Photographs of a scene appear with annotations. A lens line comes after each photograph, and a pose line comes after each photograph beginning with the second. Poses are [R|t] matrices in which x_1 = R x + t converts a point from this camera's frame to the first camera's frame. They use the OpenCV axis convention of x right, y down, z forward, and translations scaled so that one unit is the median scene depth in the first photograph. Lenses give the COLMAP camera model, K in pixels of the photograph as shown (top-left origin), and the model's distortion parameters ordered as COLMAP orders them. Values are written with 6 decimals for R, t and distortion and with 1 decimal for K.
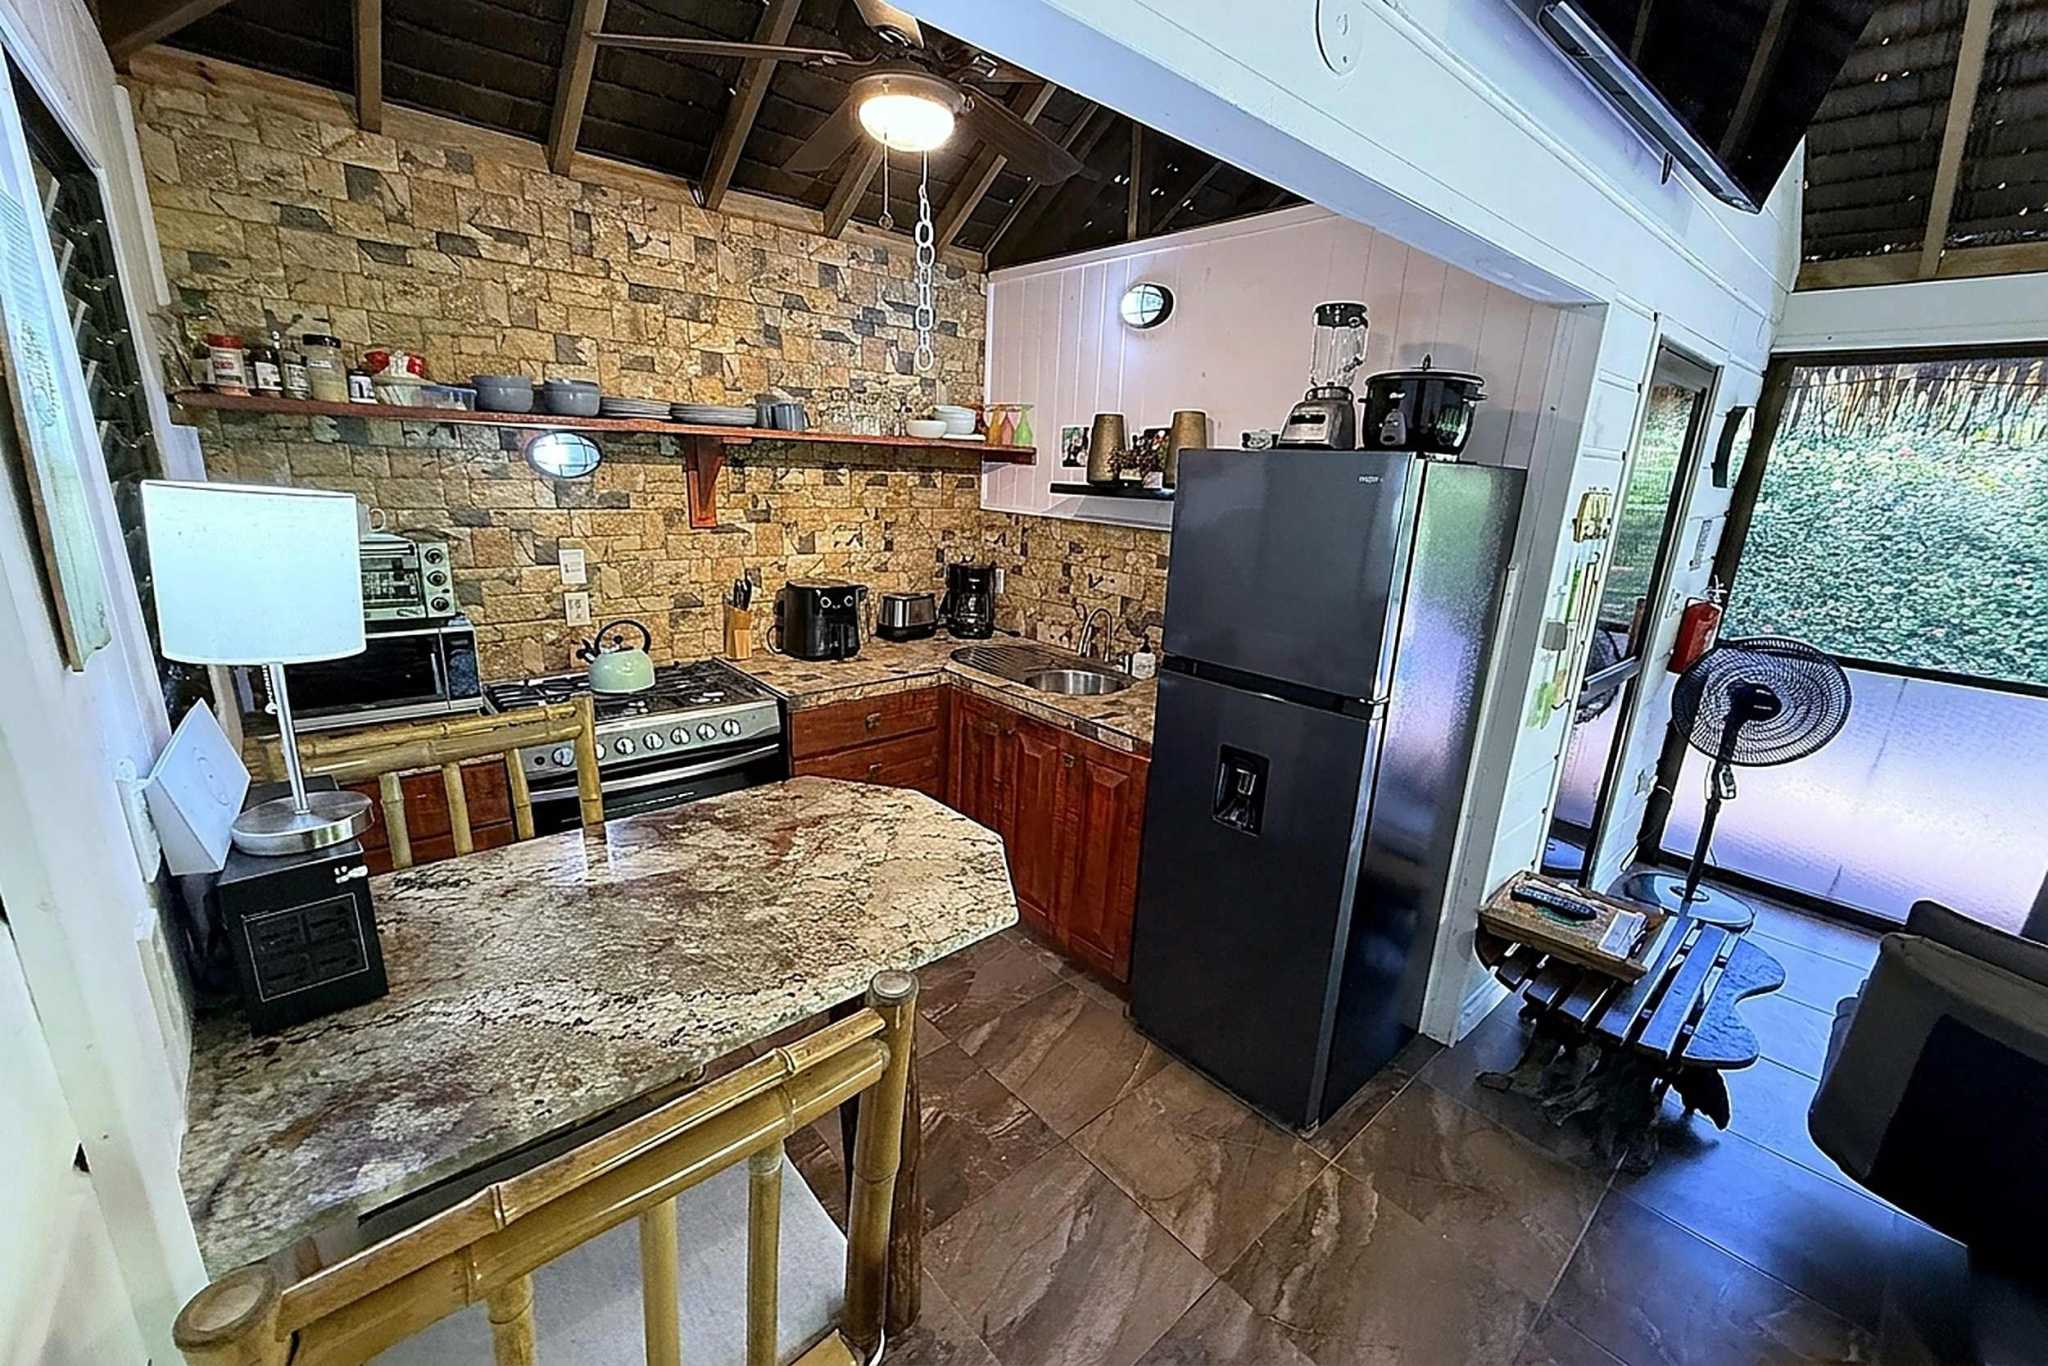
lens RADIAL K [[817.4, 0, 1021.3], [0, 817.4, 684.8], [0, 0, 1]] dist [-0.002385, 0.001163]
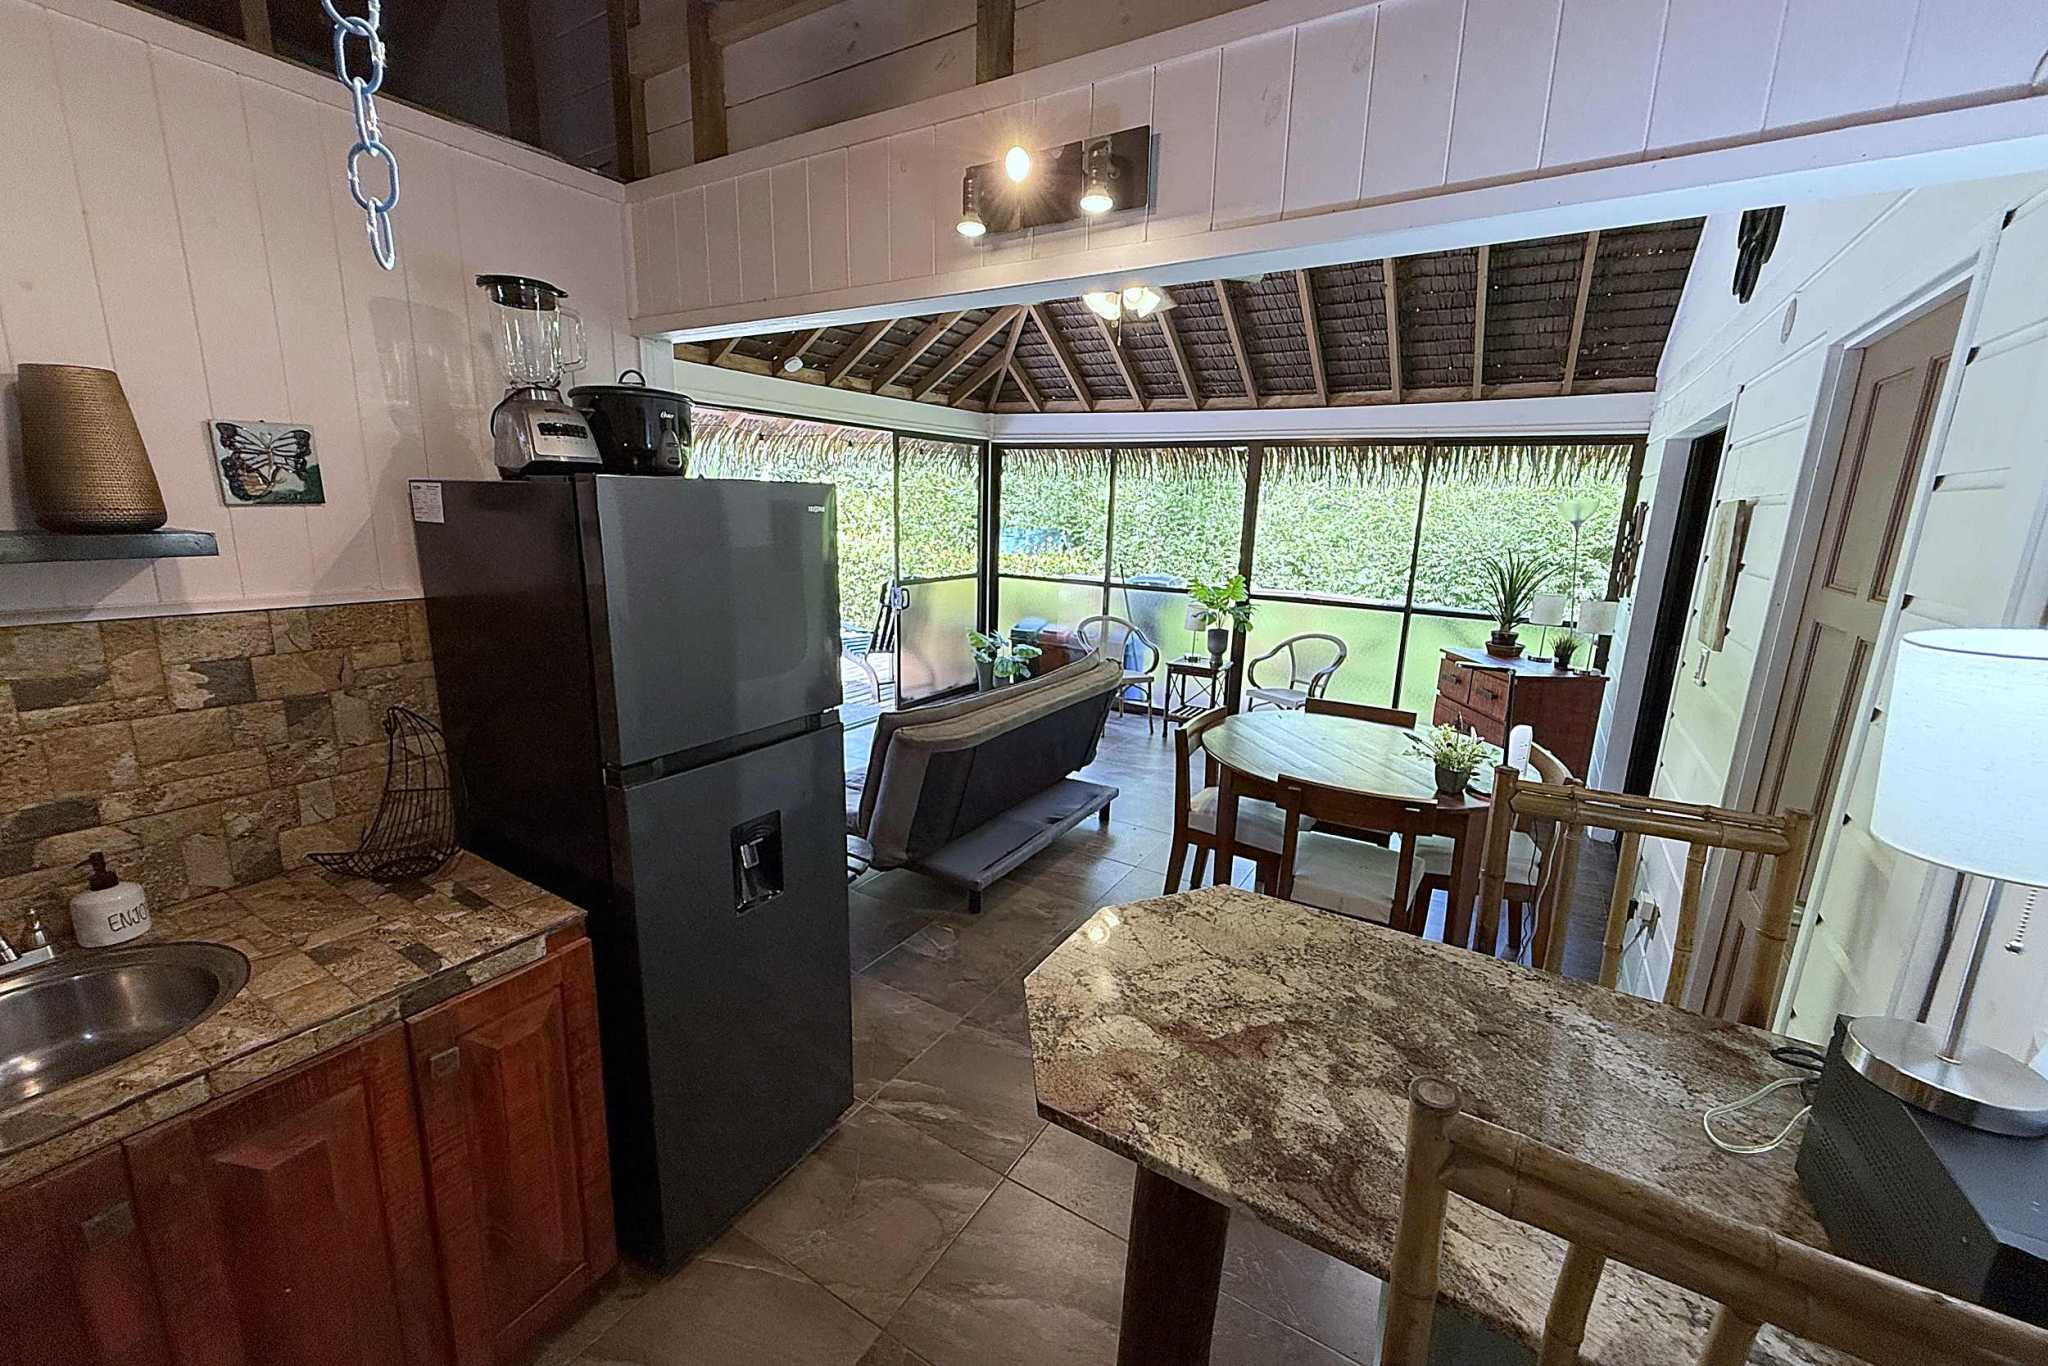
lens RADIAL K [[817.4, 0, 1020.7], [0, 817.4, 682.2], [0, 0, 1]] dist [-0.002385, 0.001163]
pose [[-0.290106, -0.251864, 0.923257, -0.449761], [0.211139, 0.924128, 0.318446, -0.210828], [-0.933412, 0.287318, -0.214917, 0.675739]]
